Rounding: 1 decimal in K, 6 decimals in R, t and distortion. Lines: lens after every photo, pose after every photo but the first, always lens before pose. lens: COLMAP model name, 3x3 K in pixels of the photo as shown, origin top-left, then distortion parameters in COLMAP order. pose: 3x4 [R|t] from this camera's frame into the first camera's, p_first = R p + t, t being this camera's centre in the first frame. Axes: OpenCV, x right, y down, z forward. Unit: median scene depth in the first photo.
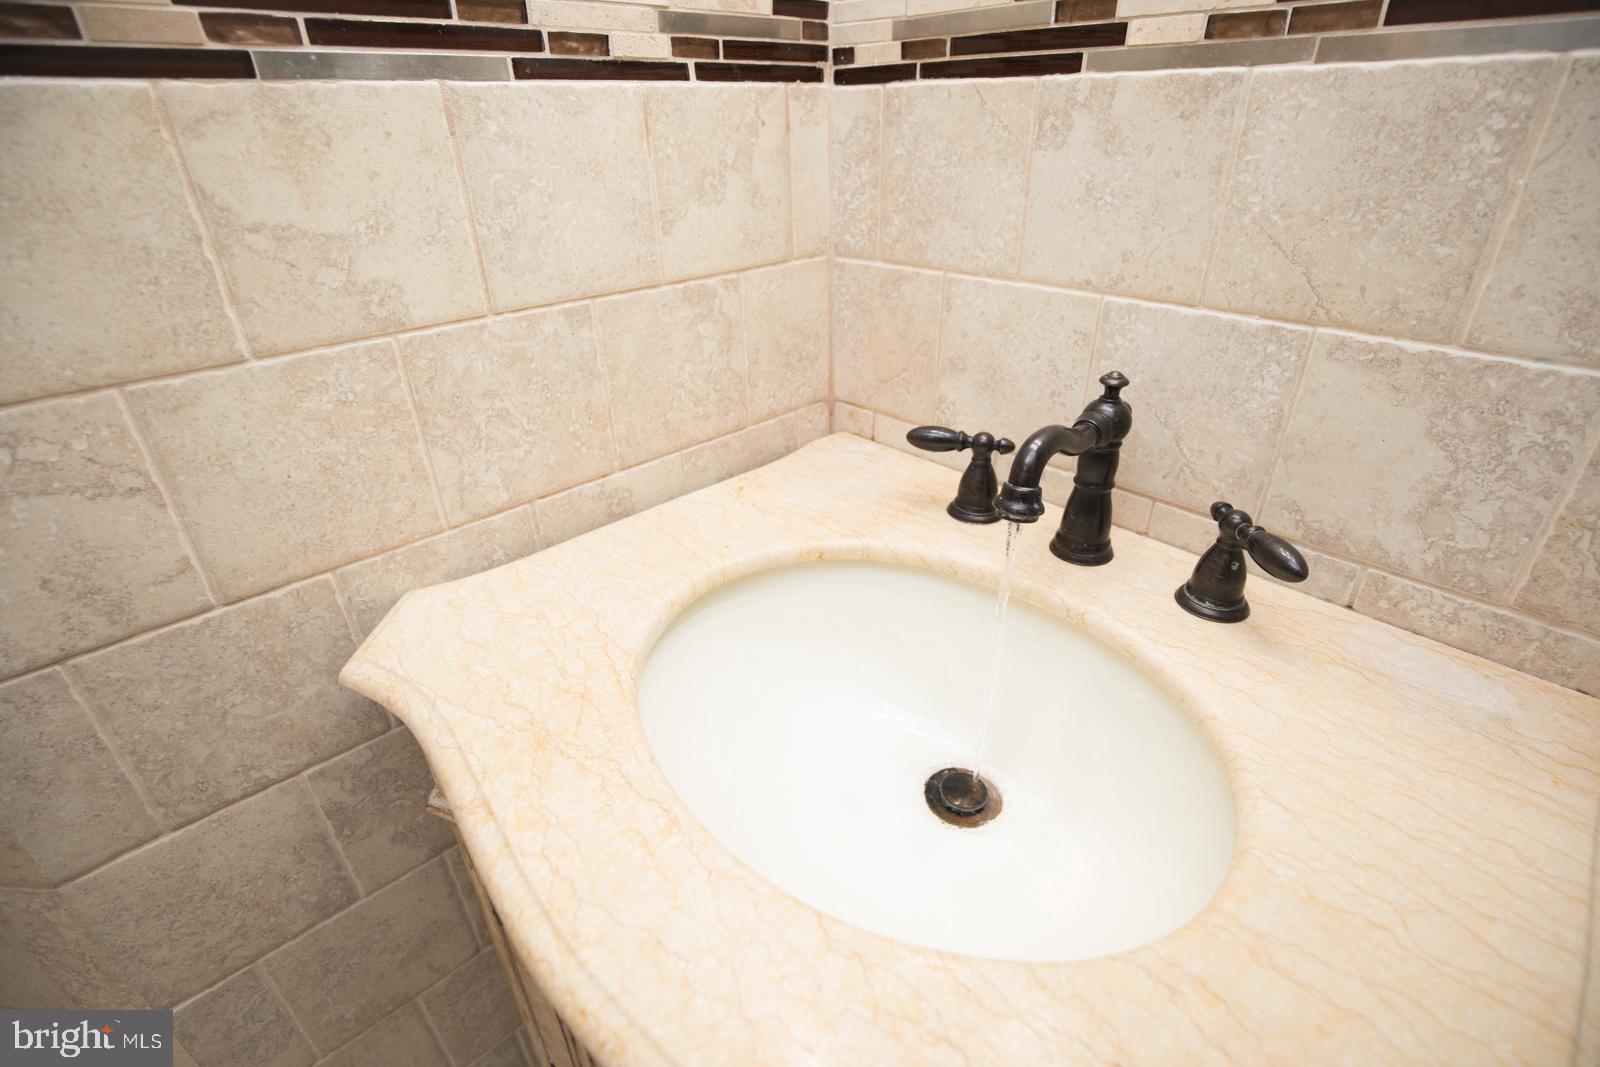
lens RADIAL K [[770.7, 0, 800.0], [0, 770.7, 533.5], [0, 0, 1]] dist [-0.027161, 0.000061]
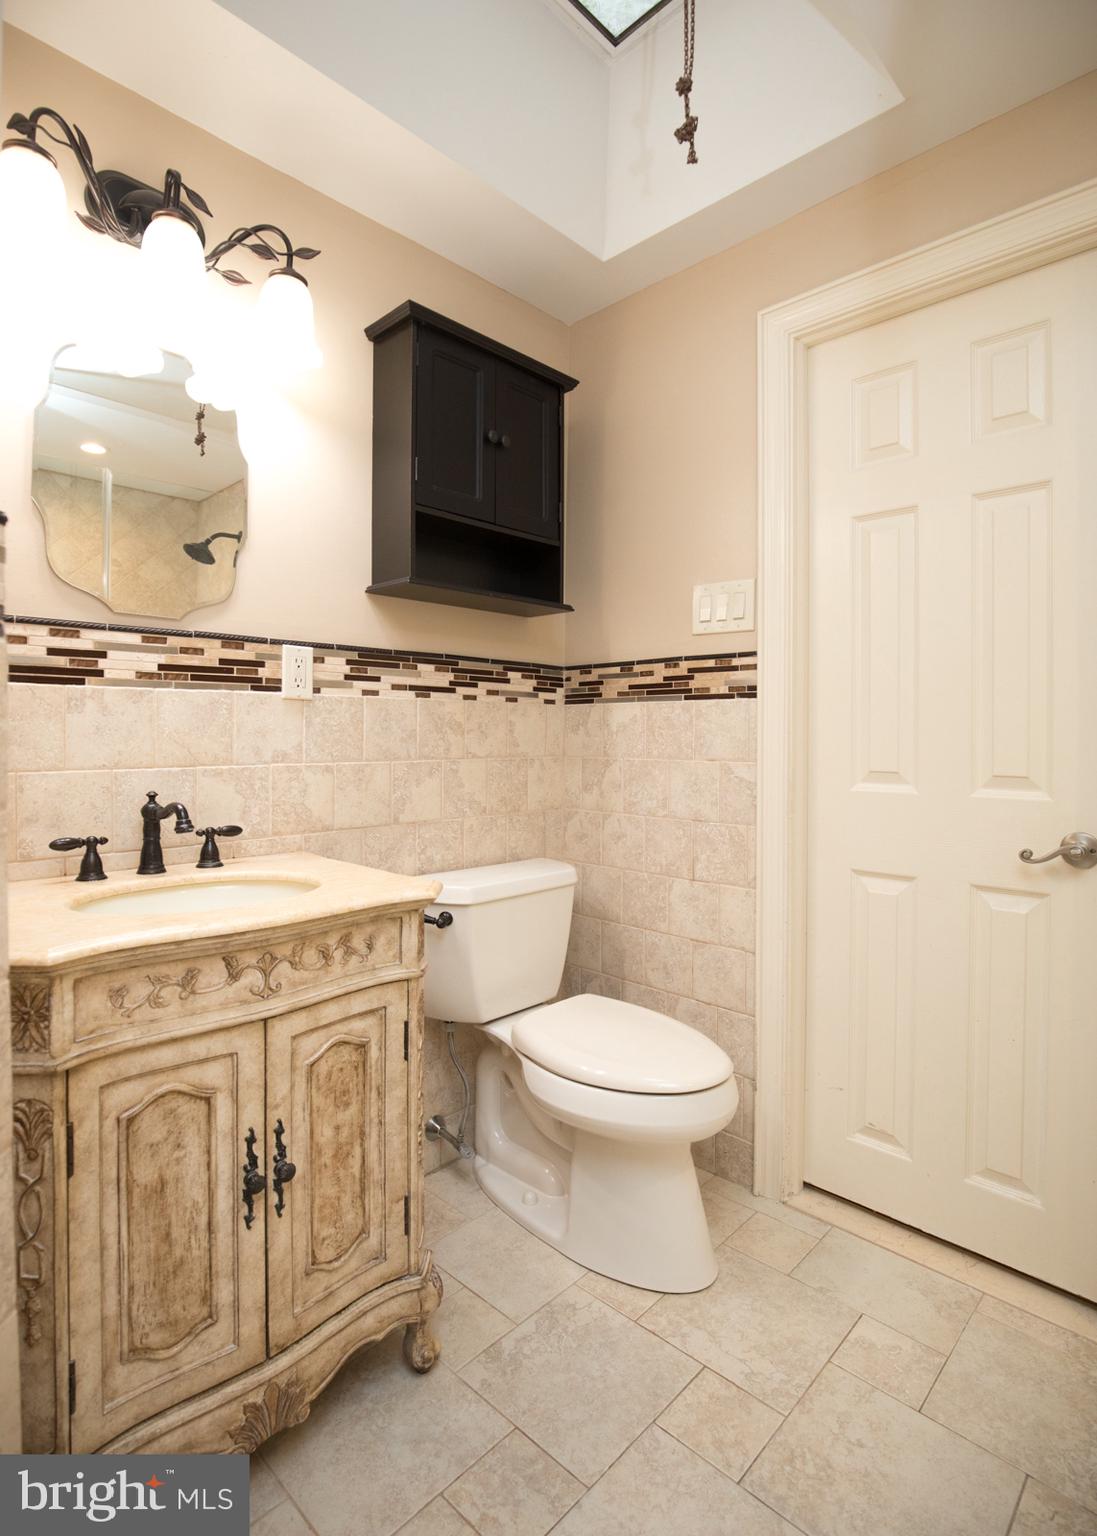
lens RADIAL K [[776.1, 0, 548.5], [0, 776.1, 768.0], [0, 0, 1]] dist [-0.000370, -0.000080]
pose [[-0.040186, -0.016131, 0.999062, -2.209552], [0.486188, 0.873206, 0.033656, 0.276359], [-0.872930, 0.487085, -0.027248, -0.116546]]
